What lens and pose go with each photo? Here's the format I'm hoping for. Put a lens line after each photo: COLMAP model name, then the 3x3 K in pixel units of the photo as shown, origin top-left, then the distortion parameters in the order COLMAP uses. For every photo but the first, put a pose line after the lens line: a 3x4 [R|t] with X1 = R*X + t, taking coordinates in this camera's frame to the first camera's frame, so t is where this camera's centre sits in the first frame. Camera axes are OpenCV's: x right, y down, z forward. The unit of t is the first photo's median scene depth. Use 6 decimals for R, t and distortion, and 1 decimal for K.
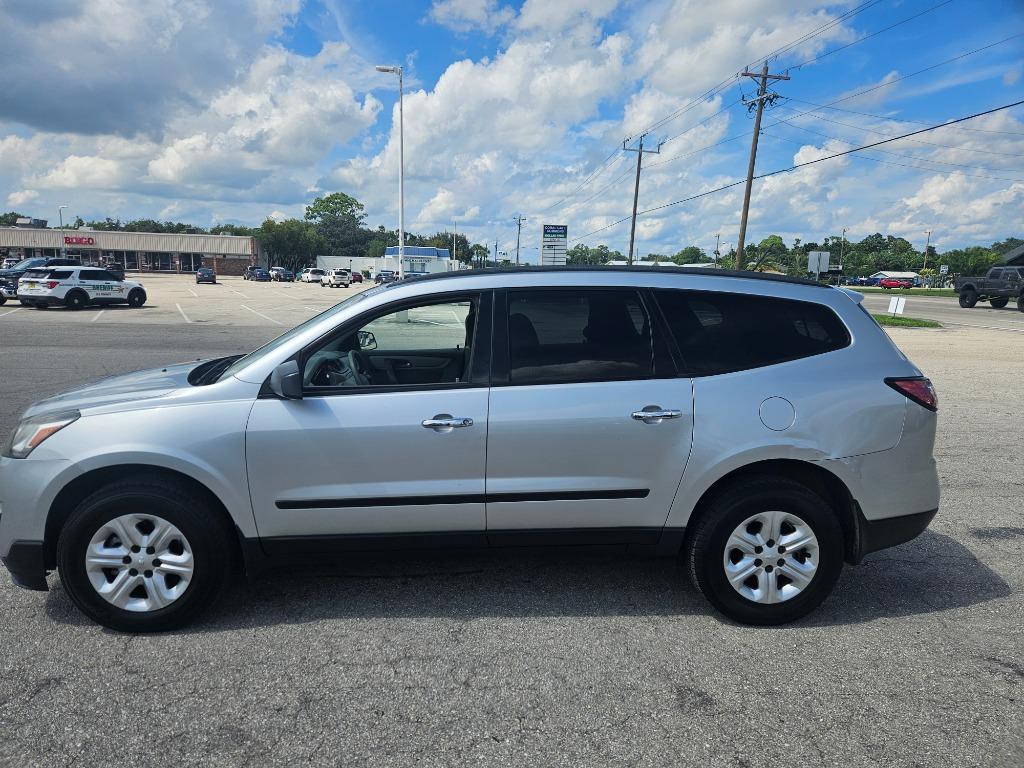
lens RADIAL K [[753.0, 0, 512.0], [0, 753.0, 384.0], [0, 0, 1]] dist [0.059800, -0.072975]
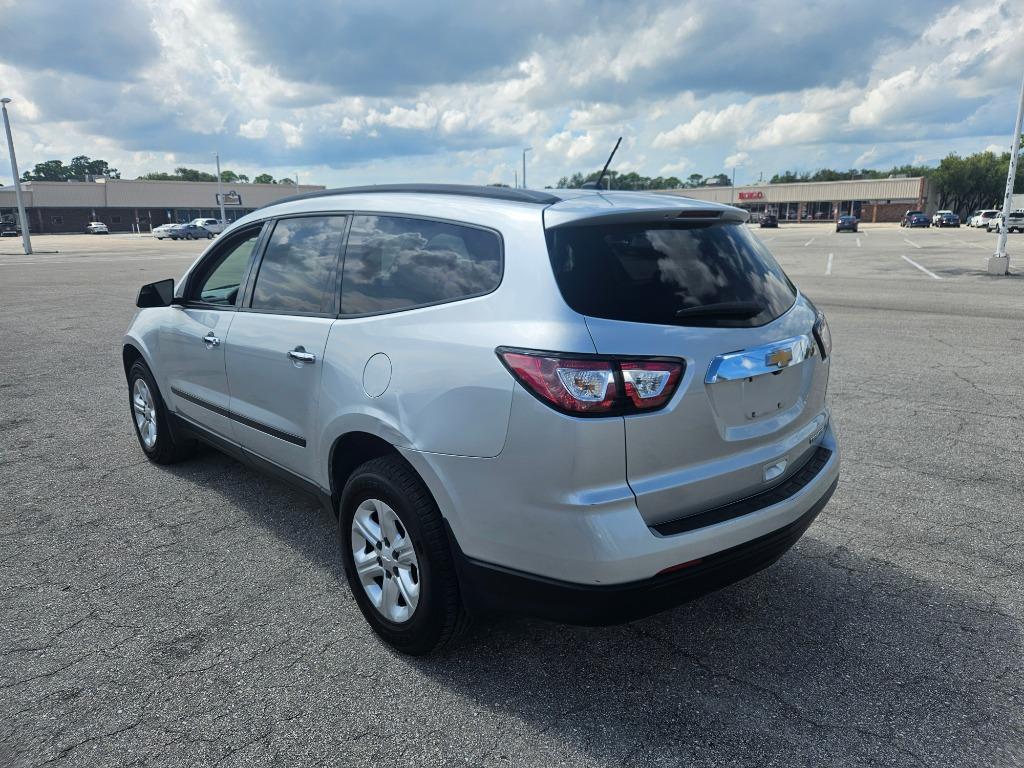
lens RADIAL K [[741.3, 0, 498.9], [0, 741.3, 384.4], [0, 0, 1]] dist [0.072643, -0.065484]
pose [[0.584372, 0.142241, -0.798923, 0.090760], [-0.090761, 0.989797, 0.109838, -0.004082], [0.806395, 0.008325, 0.591319, 0.058309]]
